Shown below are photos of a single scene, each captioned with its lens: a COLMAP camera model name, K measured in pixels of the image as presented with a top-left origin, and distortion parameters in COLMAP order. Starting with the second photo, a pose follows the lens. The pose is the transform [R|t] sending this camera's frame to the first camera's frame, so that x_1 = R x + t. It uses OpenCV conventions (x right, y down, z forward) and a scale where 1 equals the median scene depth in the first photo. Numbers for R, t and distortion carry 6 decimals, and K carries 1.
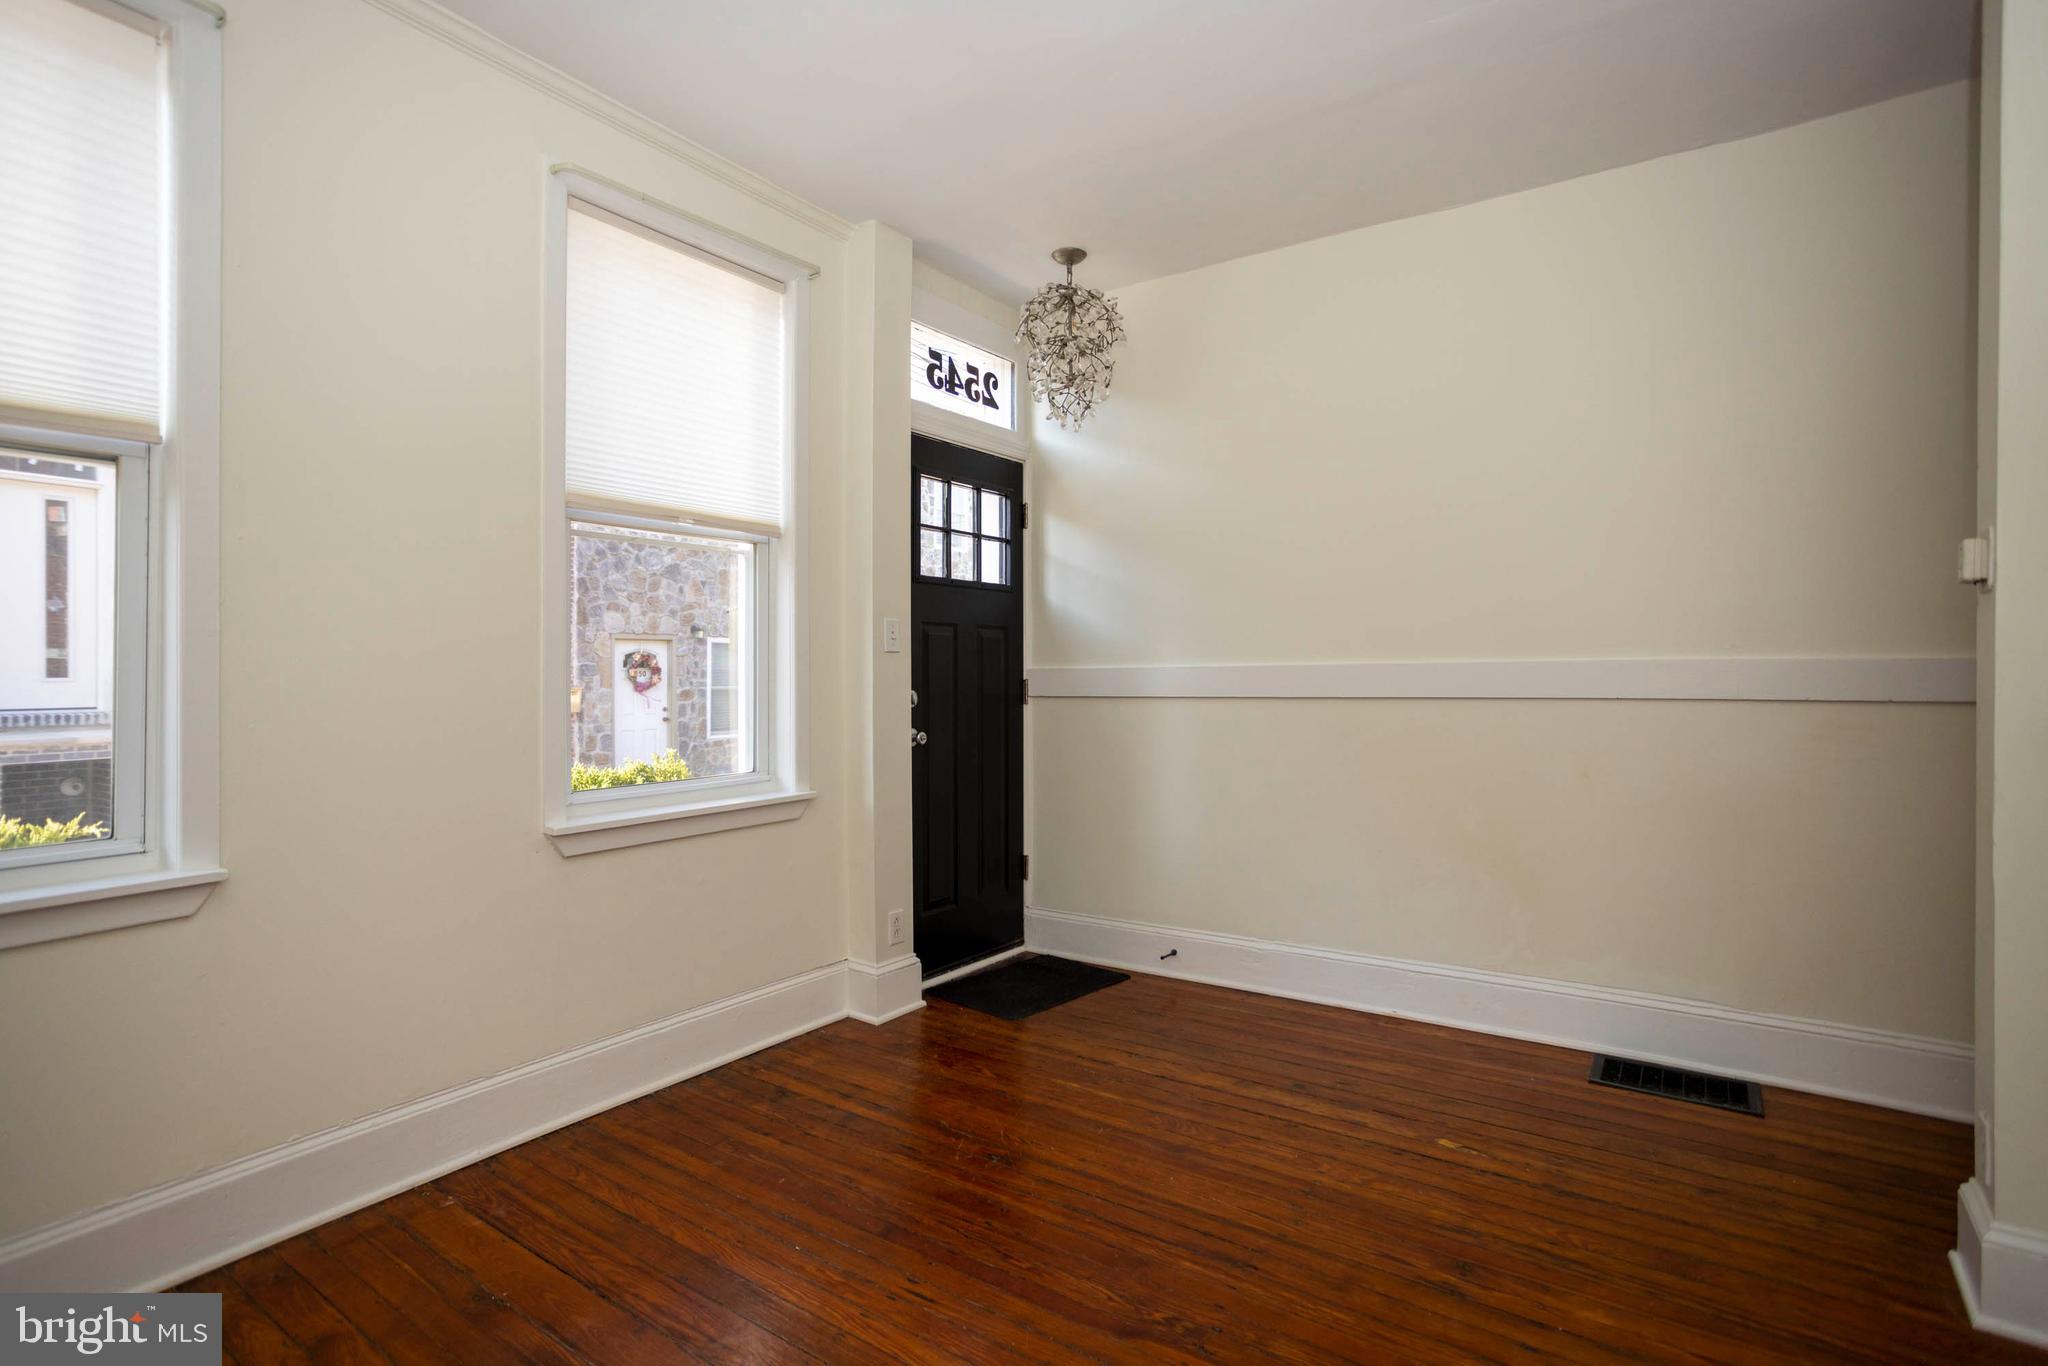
lens RADIAL K [[1005.8, 0, 1023.2], [0, 1005.8, 677.1], [0, 0, 1]] dist [-0.034549, 0.009880]
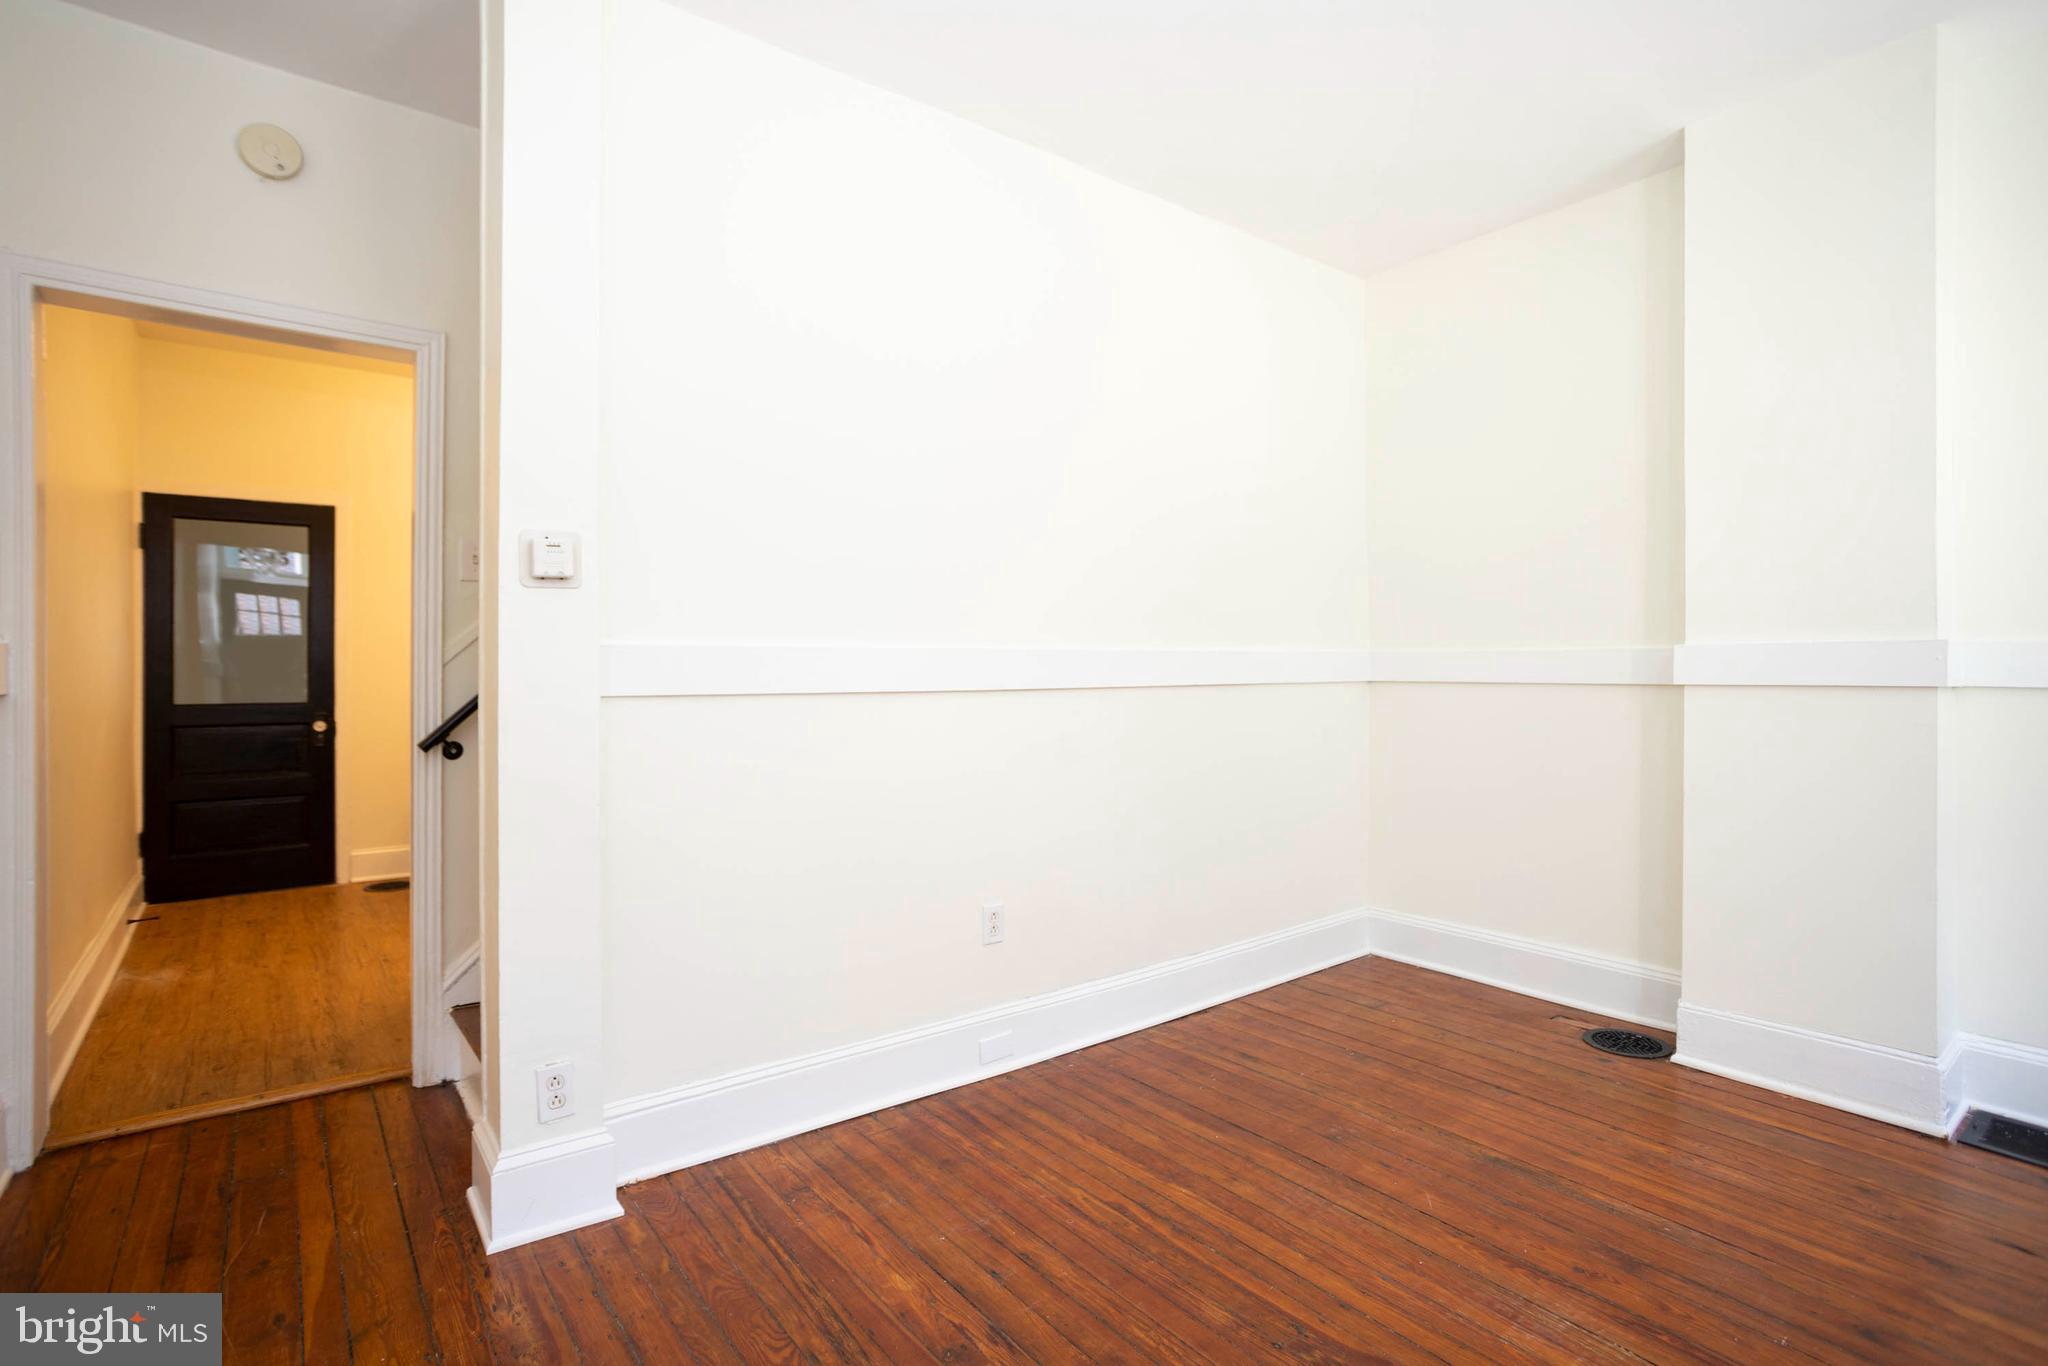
lens RADIAL K [[1005.8, 0, 1037.2], [0, 1005.8, 666.5], [0, 0, 1]] dist [-0.034549, 0.009880]
pose [[-0.948825, -0.000427, 0.315803, 0.067163], [0.000844, 0.999992, 0.003887, -0.002615], [-0.315803, 0.003954, -0.948817, 1.174308]]
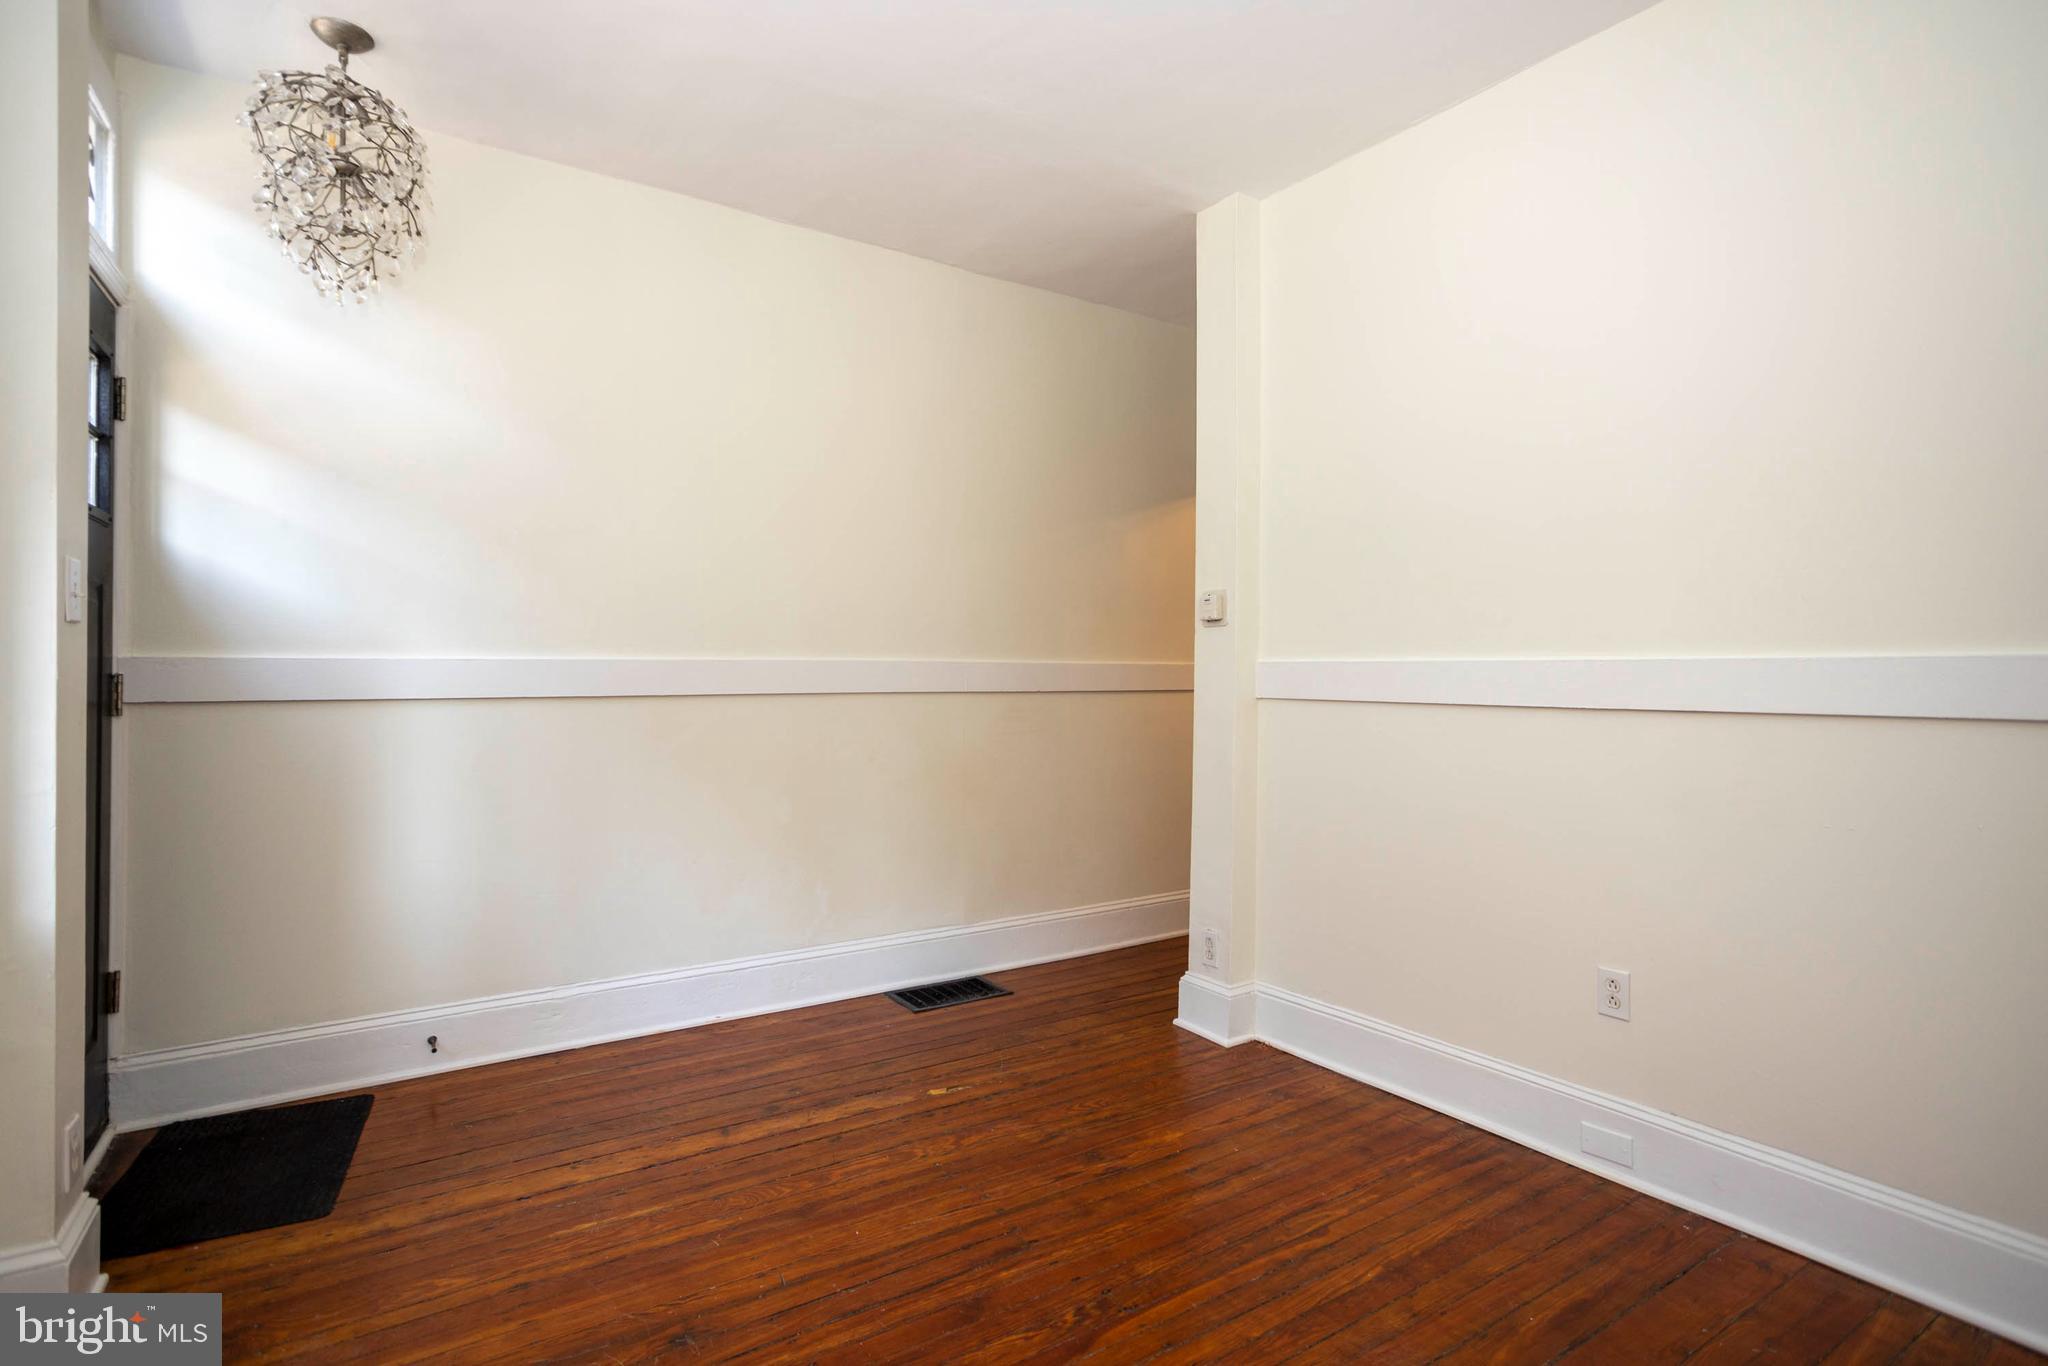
lens RADIAL K [[1005.8, 0, 1038.6], [0, 1005.8, 681.8], [0, 0, 1]] dist [-0.034549, 0.009880]
pose [[0.362815, -0.002664, 0.931858, -0.483590], [-0.005515, 0.999972, 0.005006, 0.001120], [-0.931845, -0.006956, 0.362790, 0.406565]]
